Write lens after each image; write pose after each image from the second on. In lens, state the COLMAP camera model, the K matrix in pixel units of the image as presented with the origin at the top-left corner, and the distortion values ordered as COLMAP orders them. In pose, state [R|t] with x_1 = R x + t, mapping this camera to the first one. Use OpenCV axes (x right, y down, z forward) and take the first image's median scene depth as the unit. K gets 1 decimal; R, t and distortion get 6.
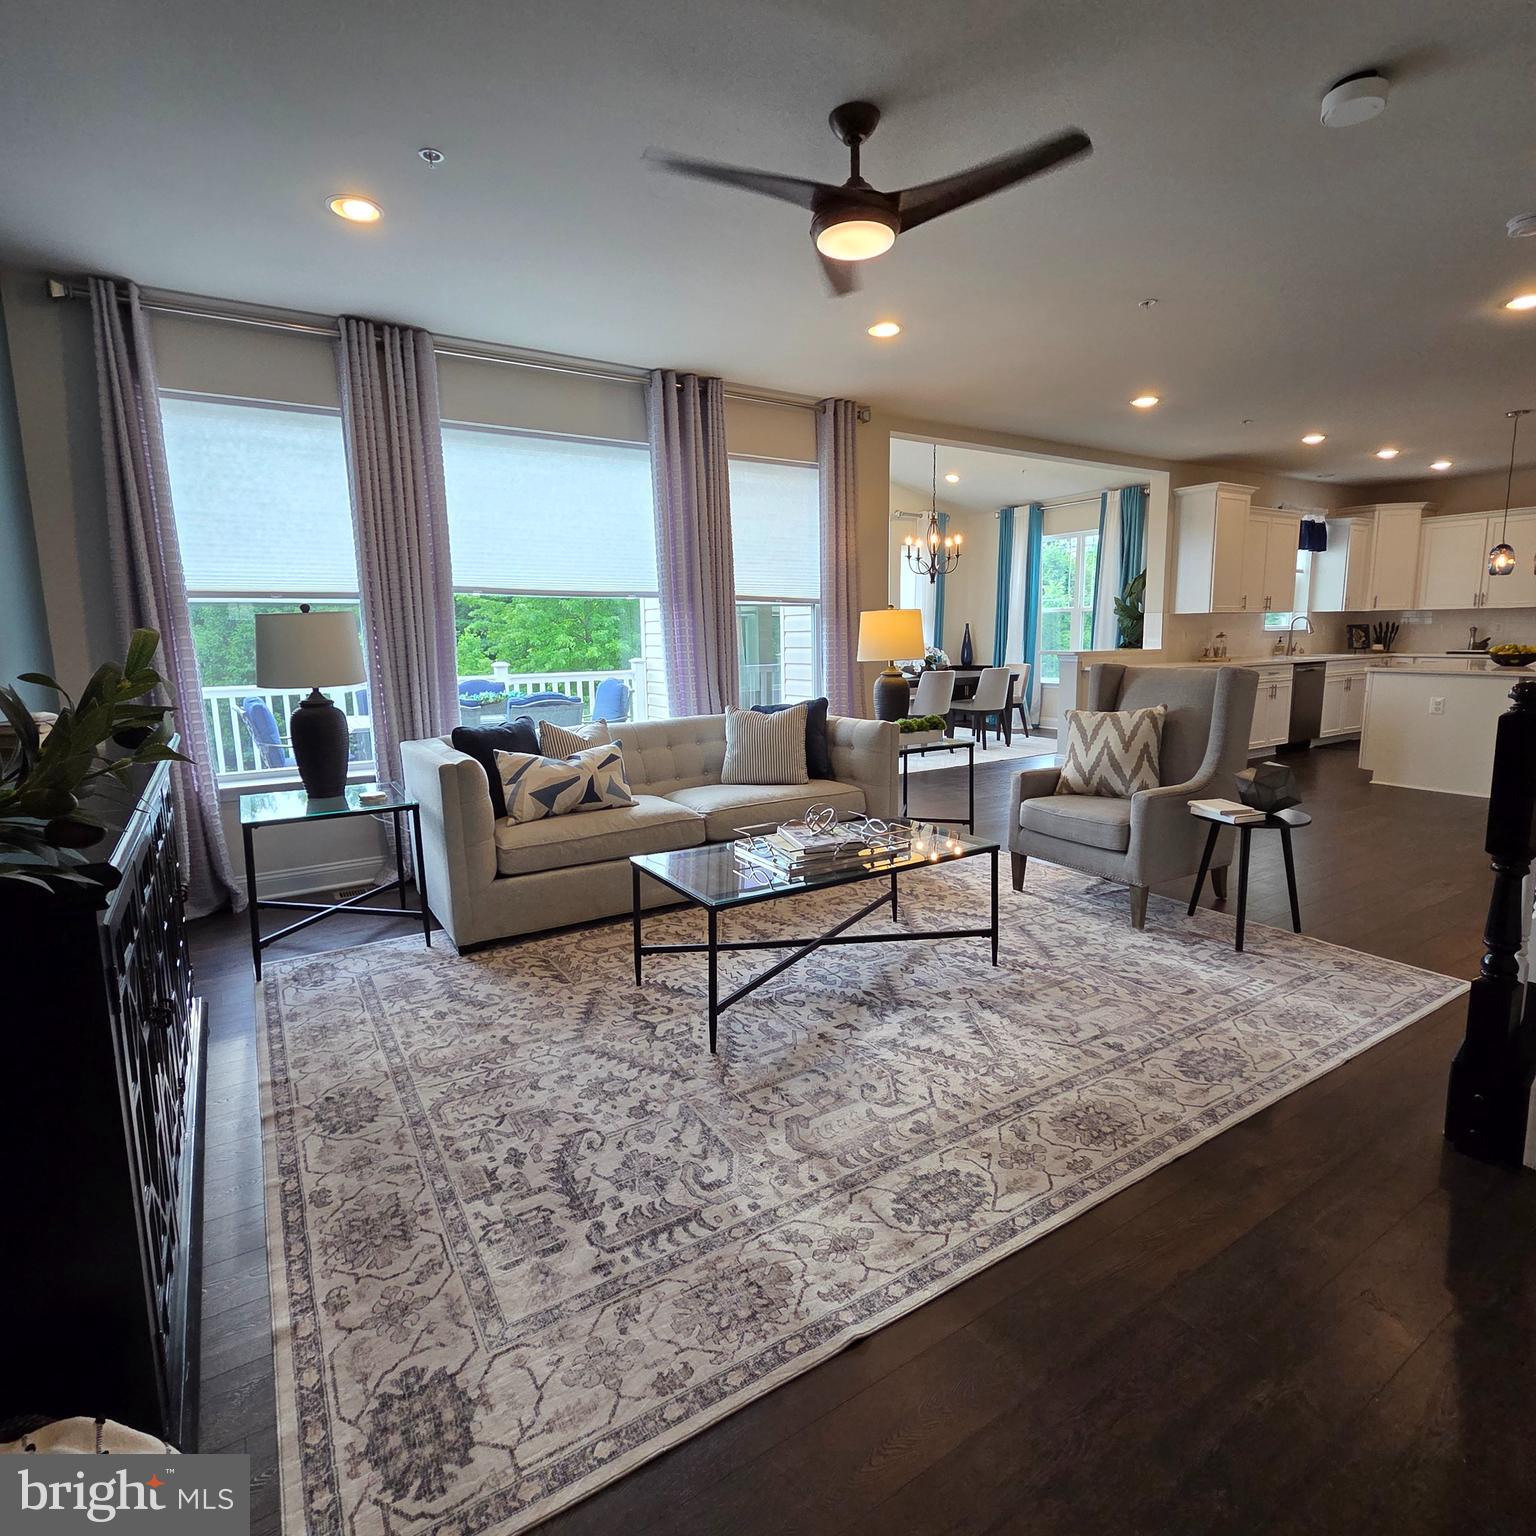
lens RADIAL K [[841.4, 0, 766.9], [0, 841.4, 758.9], [0, 0, 1]] dist [0.001135, -0.001211]
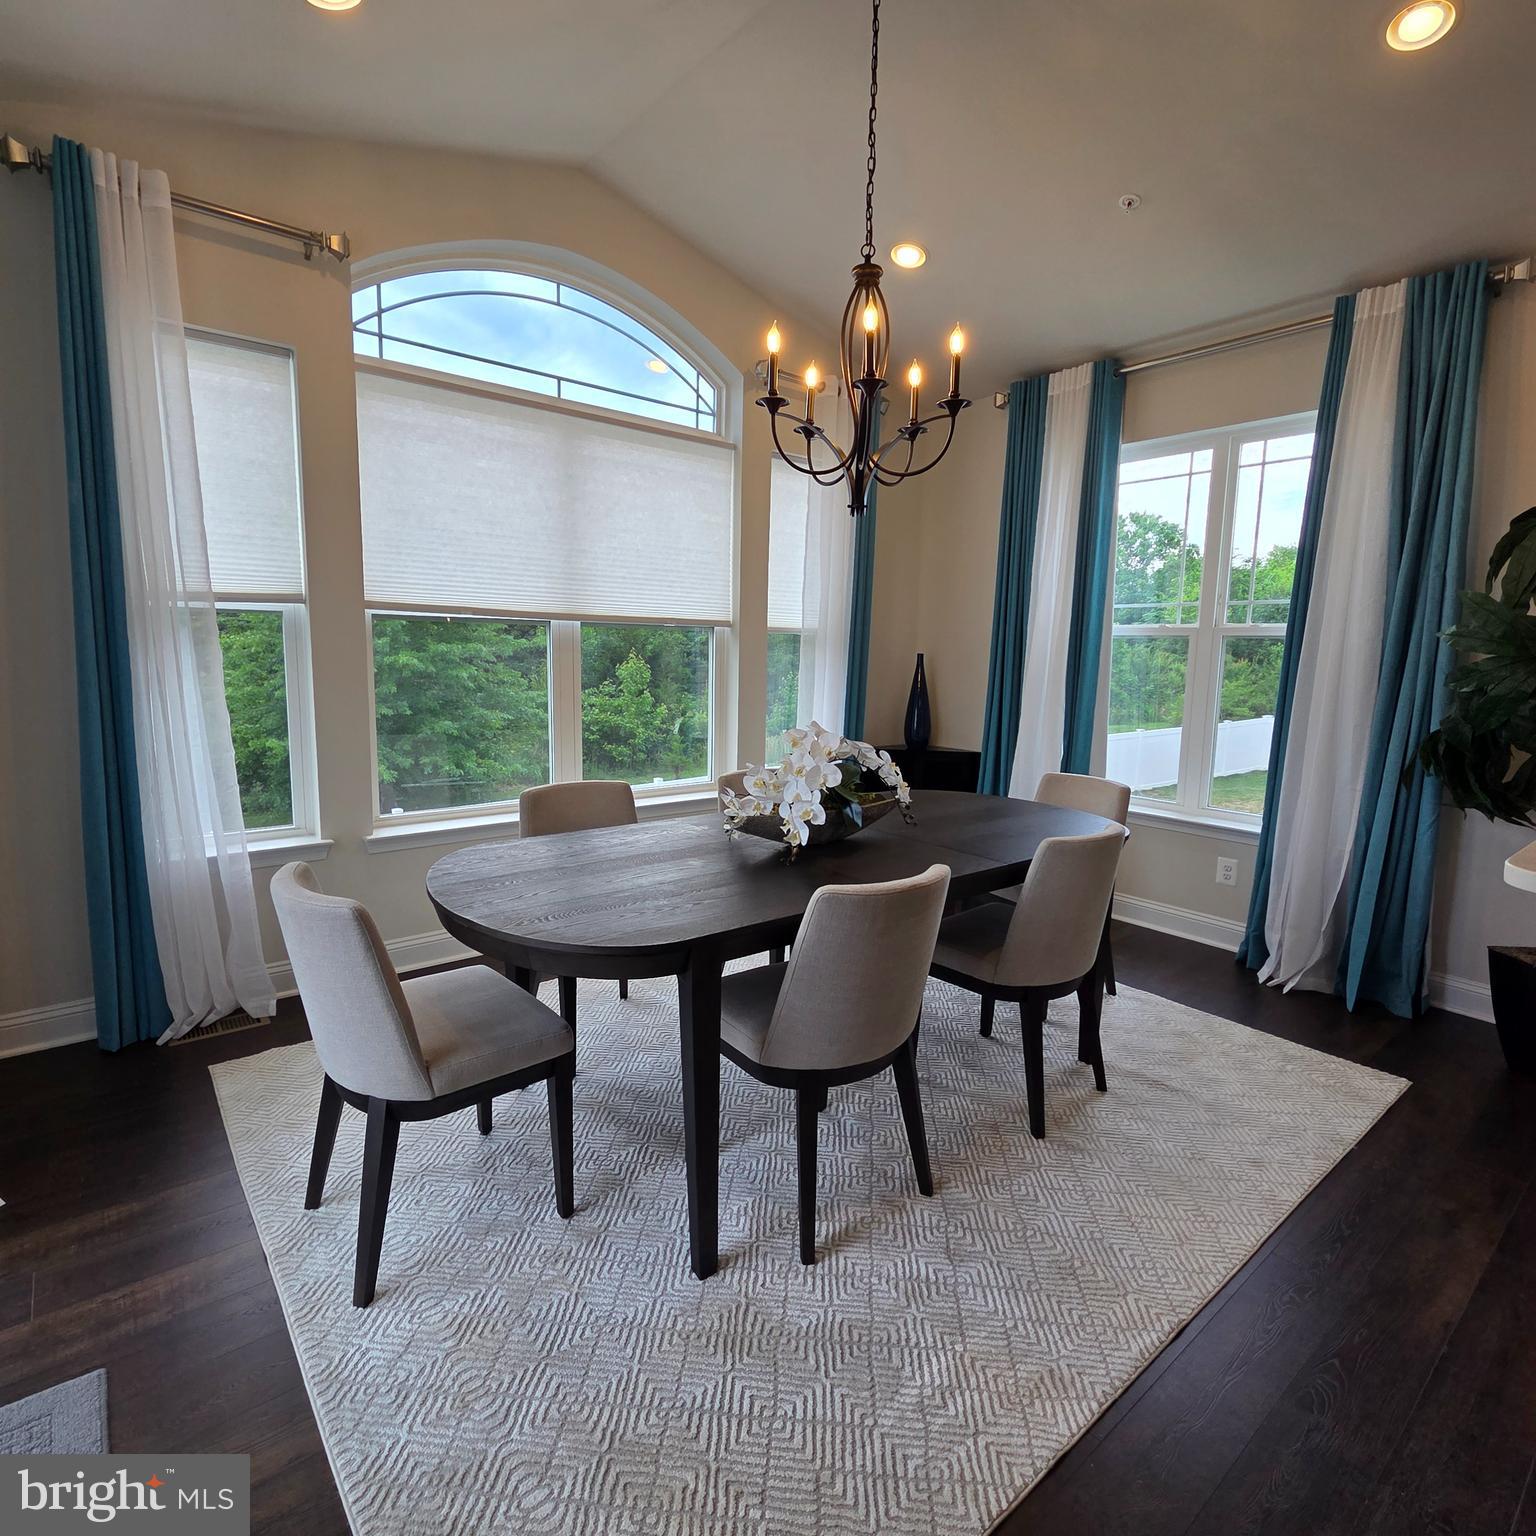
lens RADIAL K [[841.4, 0, 766.9], [0, 841.4, 758.9], [0, 0, 1]] dist [0.001135, -0.001211]
pose [[0.992003, 0.022032, 0.124276, 0.134438], [-0.020617, 0.999707, -0.012661, -0.124372], [-0.124519, 0.009997, 0.992167, 0.726075]]
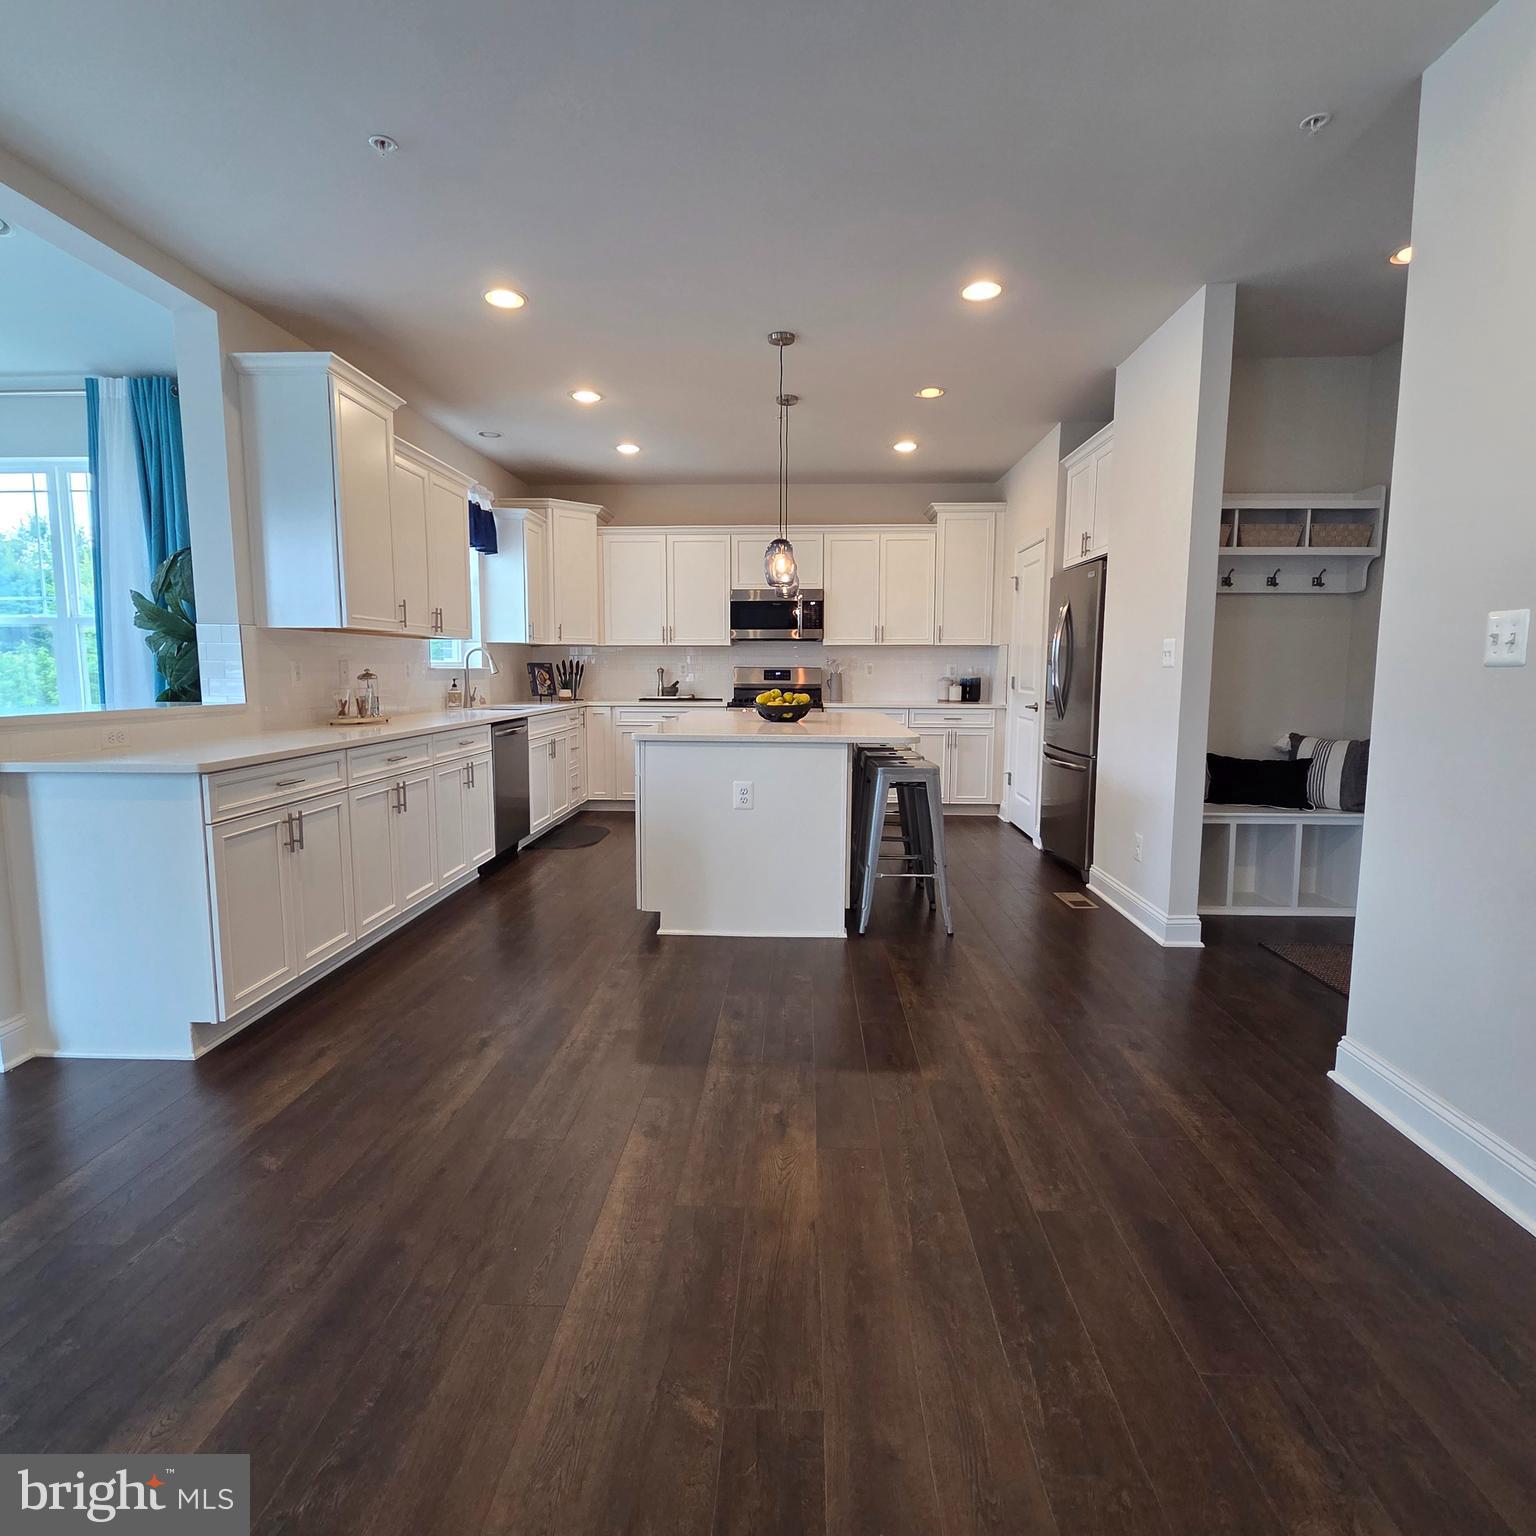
lens RADIAL K [[841.4, 0, 766.9], [0, 841.4, 758.9], [0, 0, 1]] dist [0.001135, -0.001211]
pose [[0.576965, -0.071464, 0.813637, 0.228190], [0.111995, 0.993678, 0.007859, -0.064141], [-0.809054, 0.086589, 0.581321, 0.449320]]
